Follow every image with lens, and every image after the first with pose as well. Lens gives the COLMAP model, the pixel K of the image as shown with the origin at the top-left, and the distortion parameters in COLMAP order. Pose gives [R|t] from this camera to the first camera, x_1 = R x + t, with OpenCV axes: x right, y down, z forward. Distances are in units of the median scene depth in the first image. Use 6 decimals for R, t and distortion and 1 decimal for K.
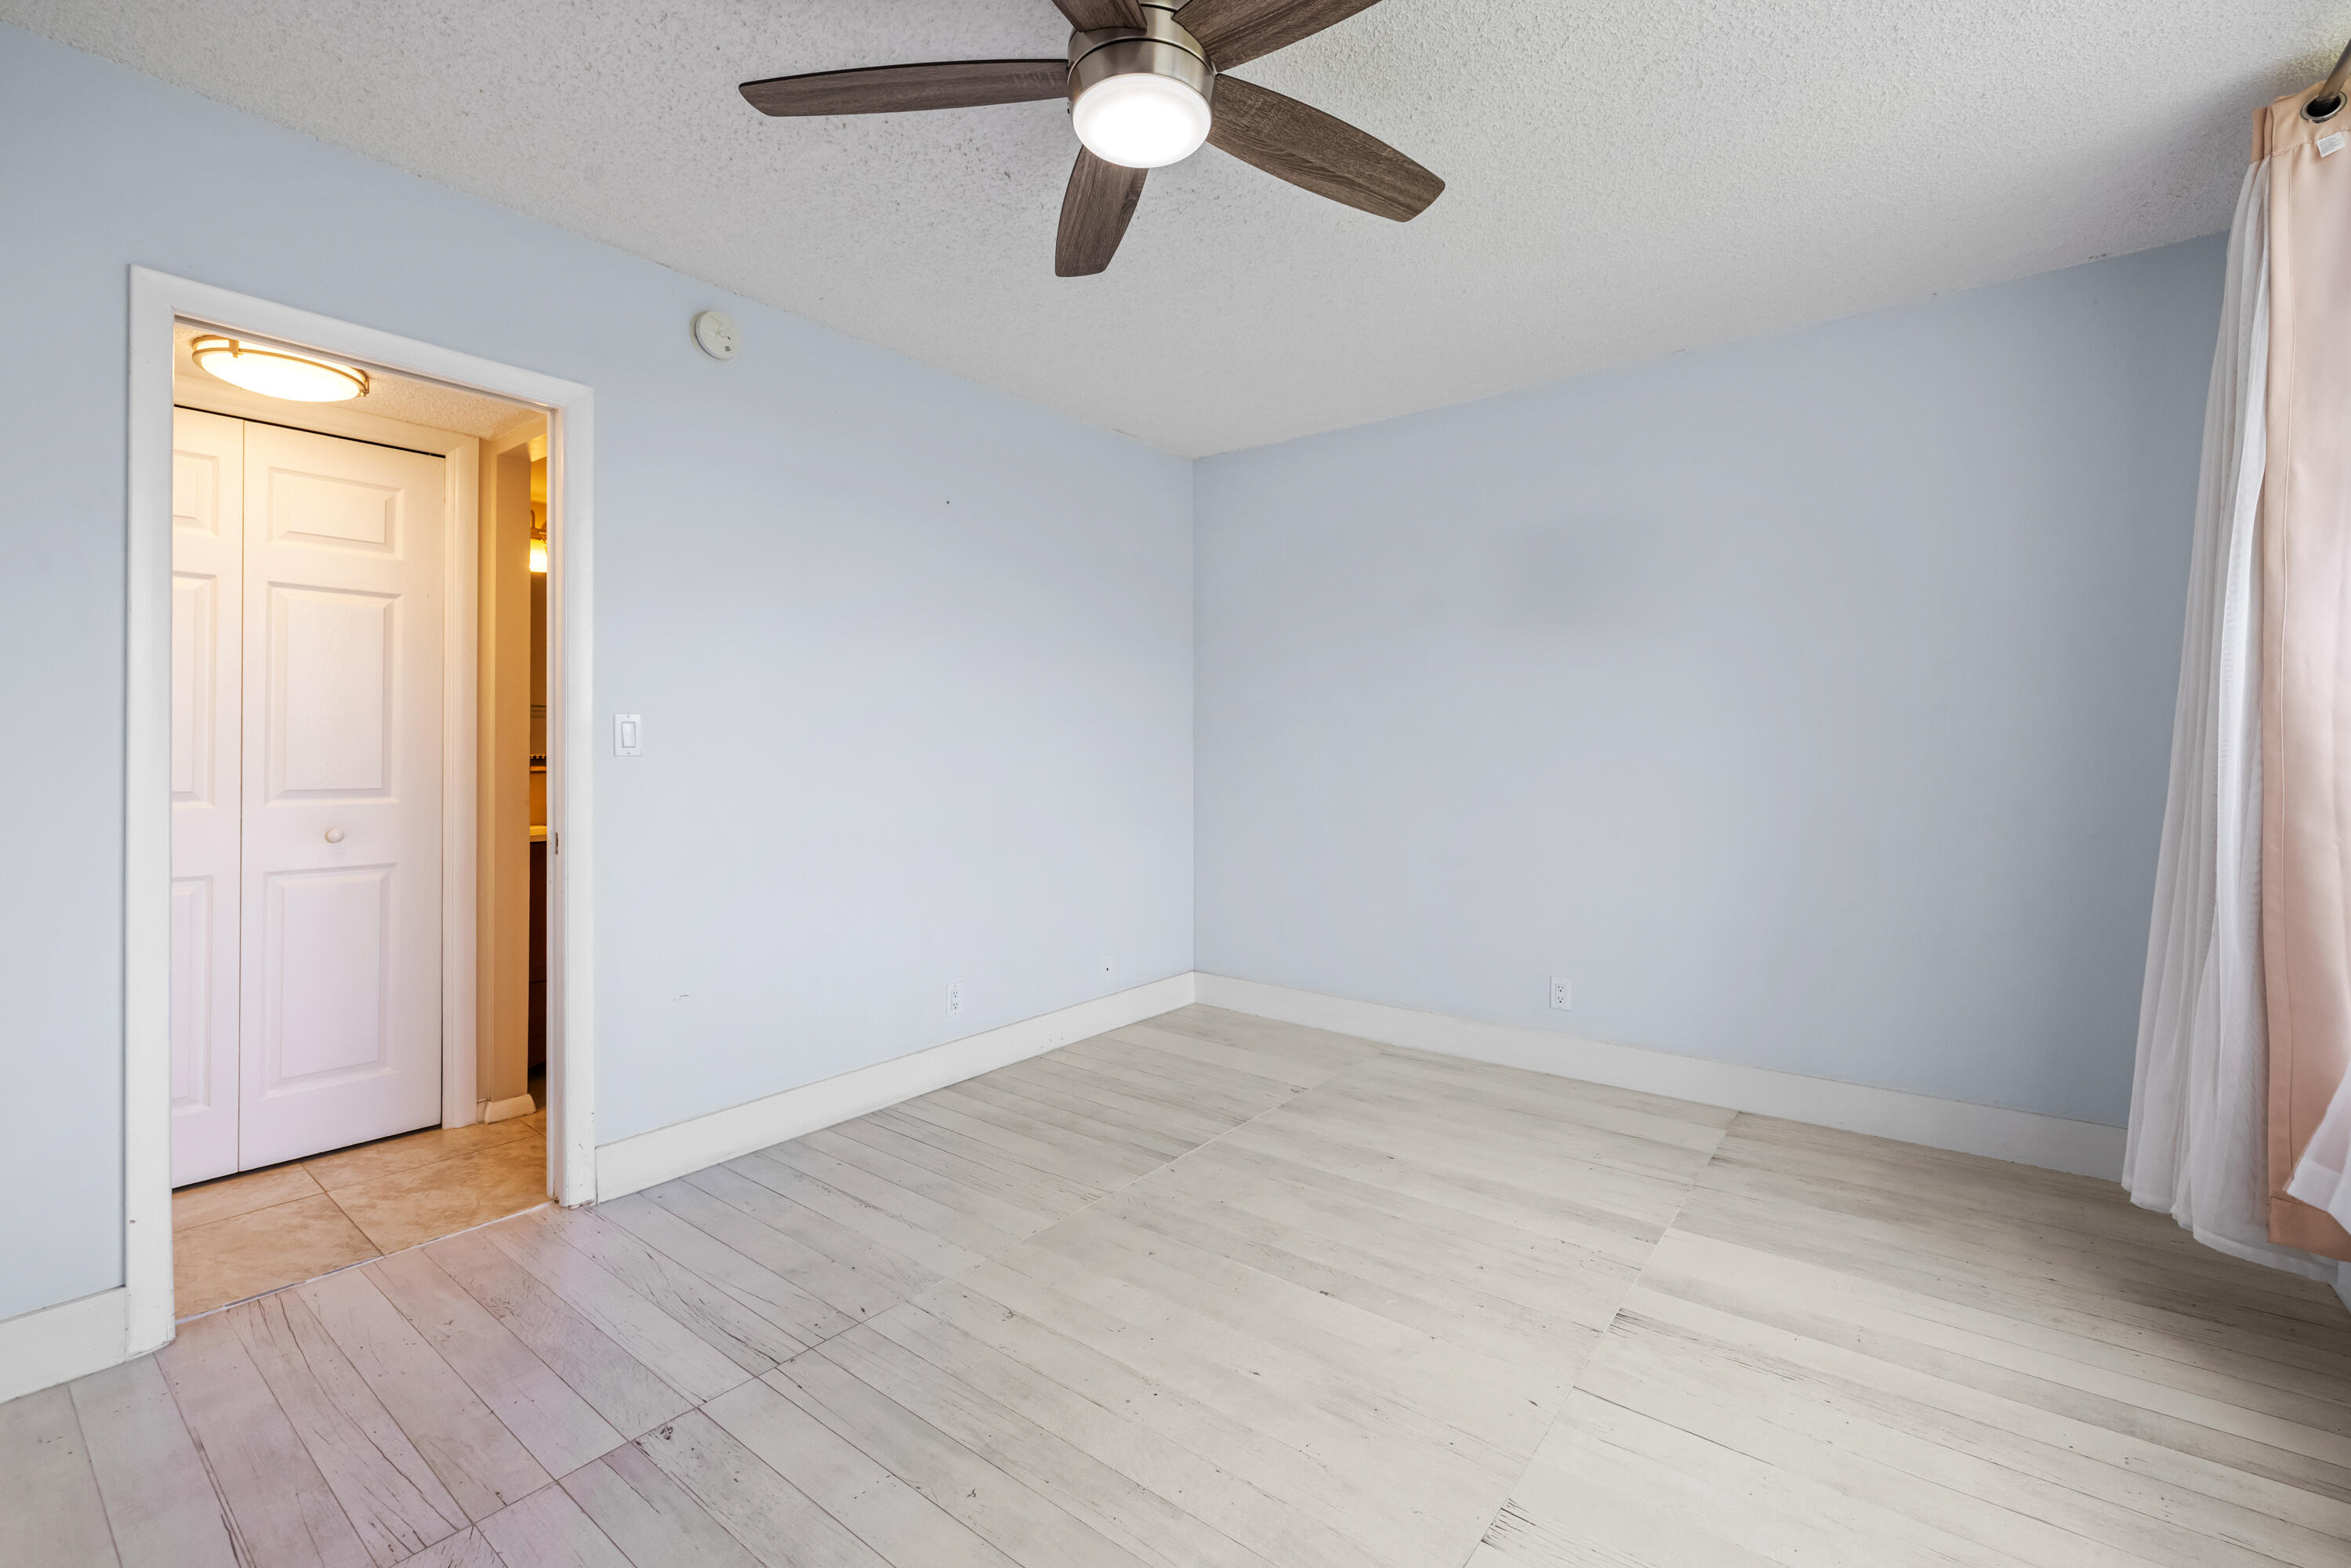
lens RADIAL K [[992.9, 0, 1167.1], [0, 992.9, 761.1], [0, 0, 1]] dist [0.002195, -0.000366]
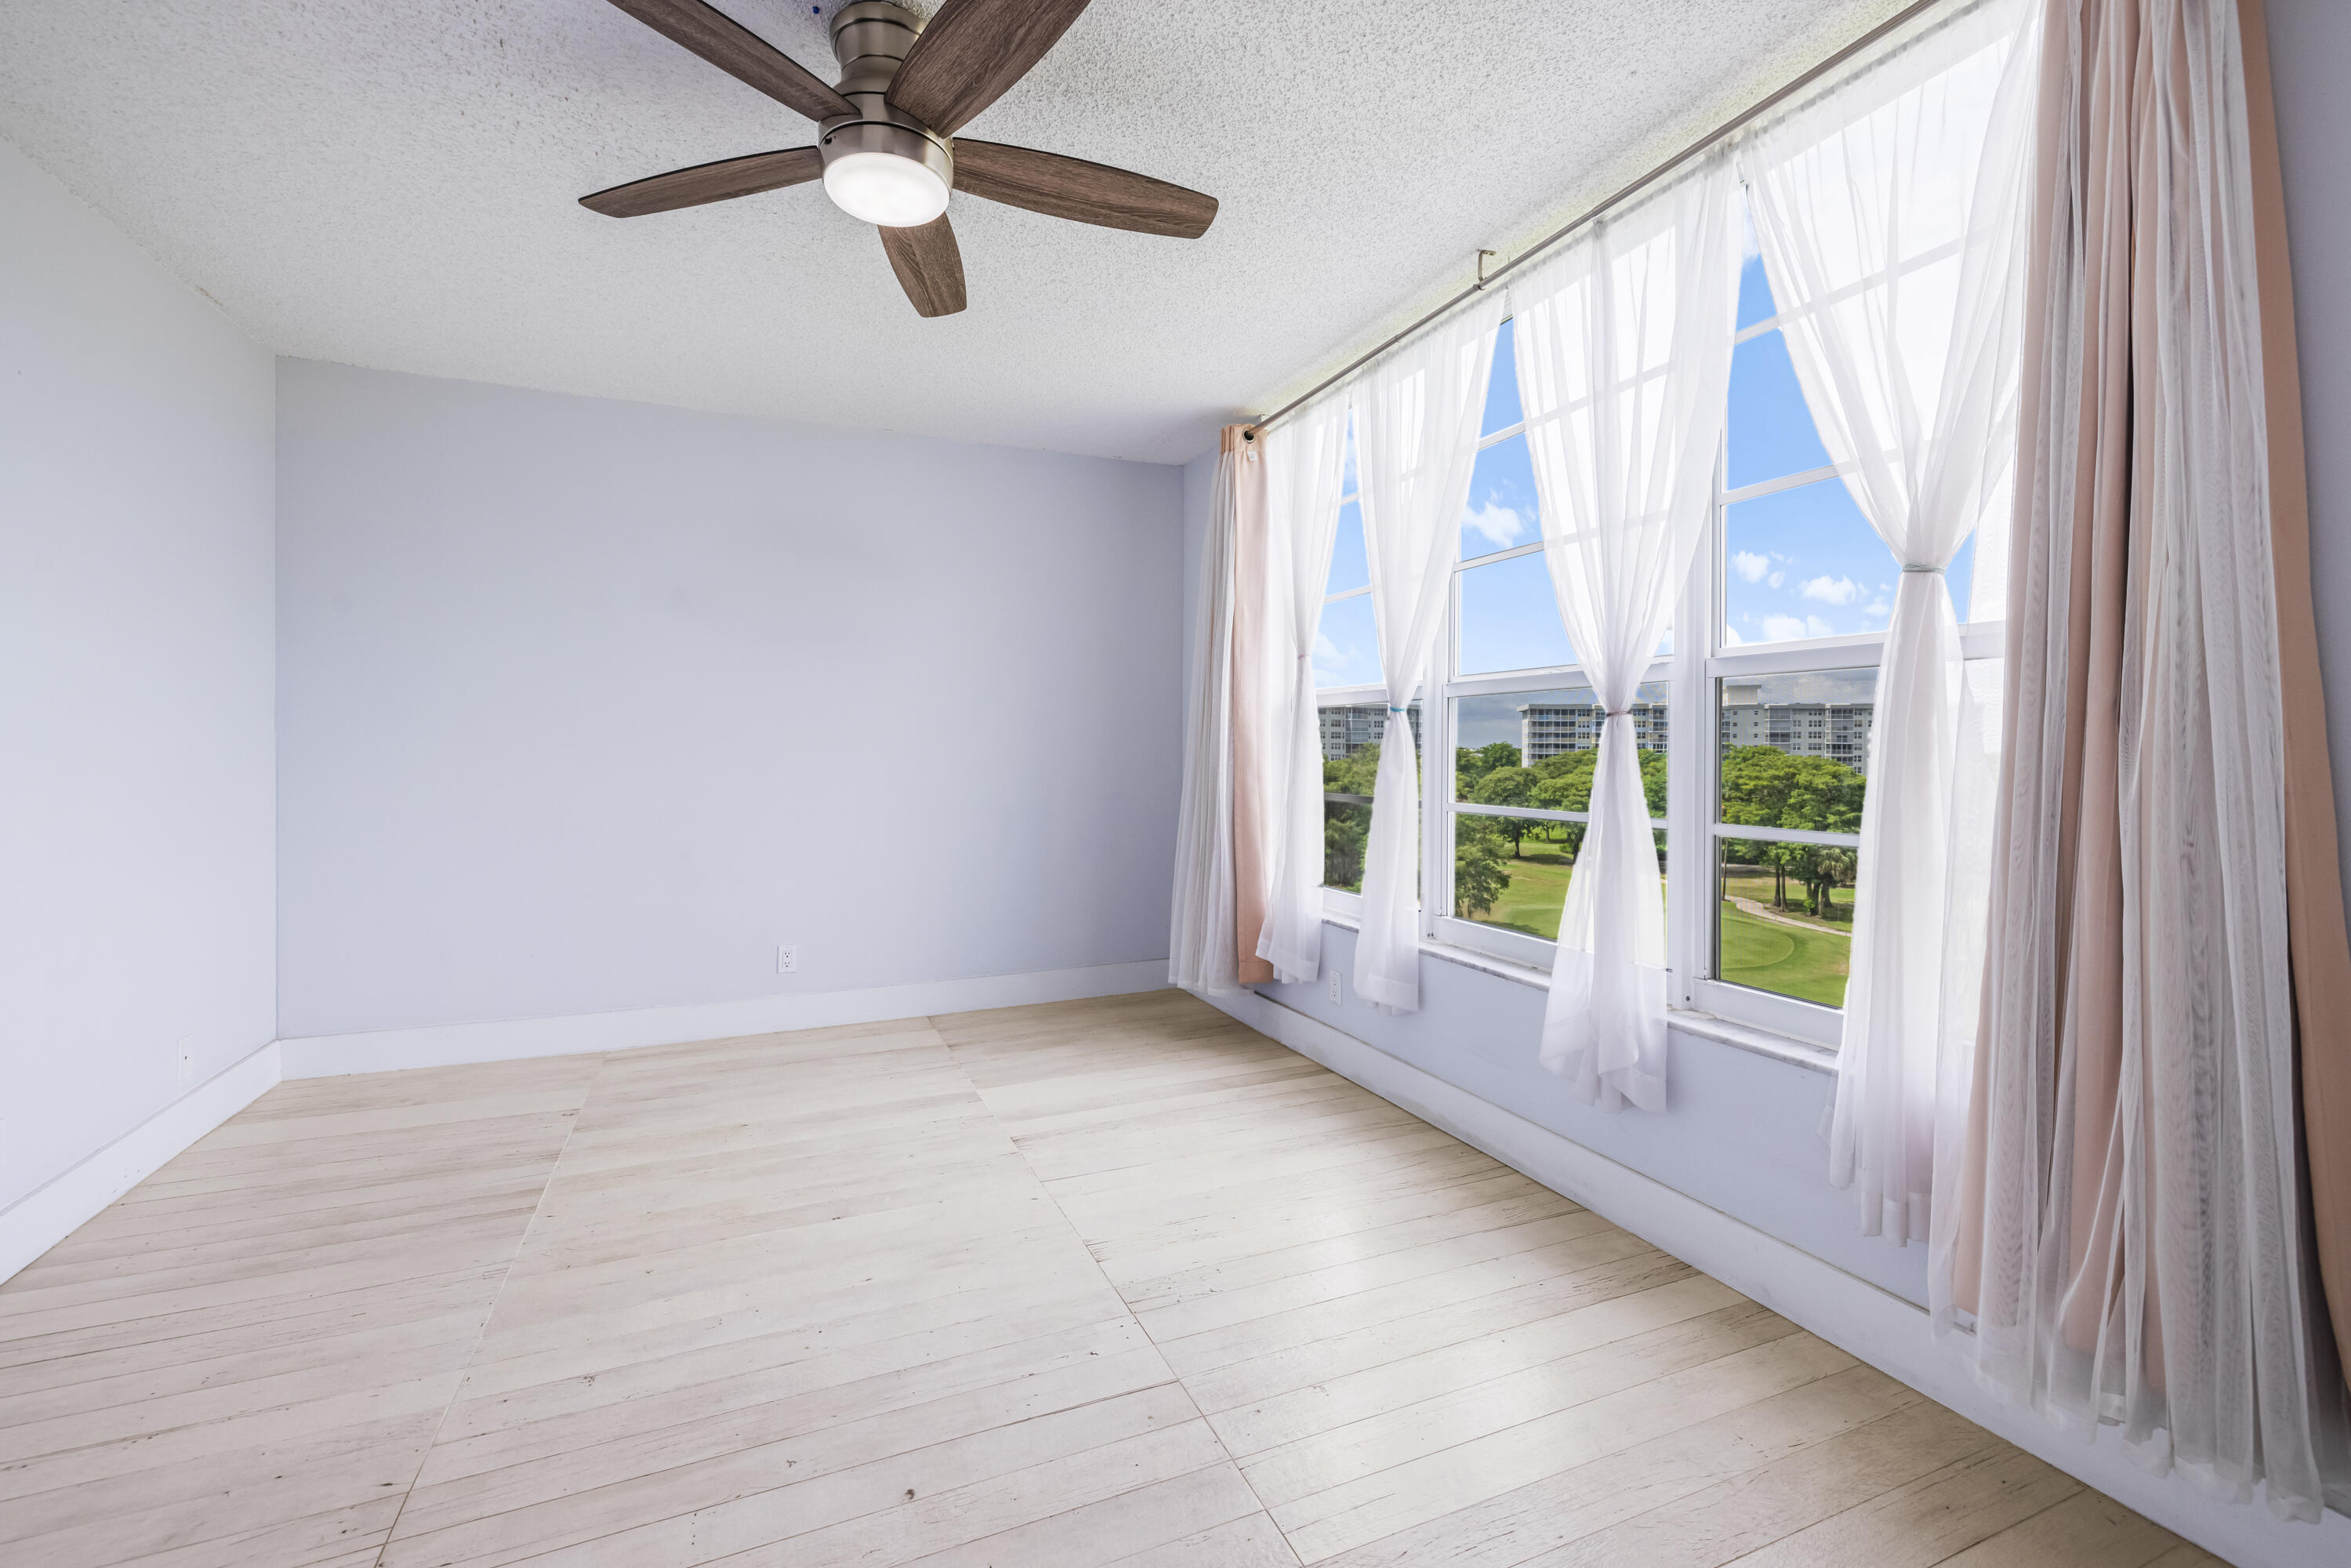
lens RADIAL K [[992.9, 0, 1153.4], [0, 992.9, 782.1], [0, 0, 1]] dist [0.002195, -0.000366]
pose [[0.493544, -0.030321, 0.869192, -0.535282], [0.010219, 0.999525, 0.029065, 0.003299], [-0.869661, -0.005463, 0.493619, 0.101645]]
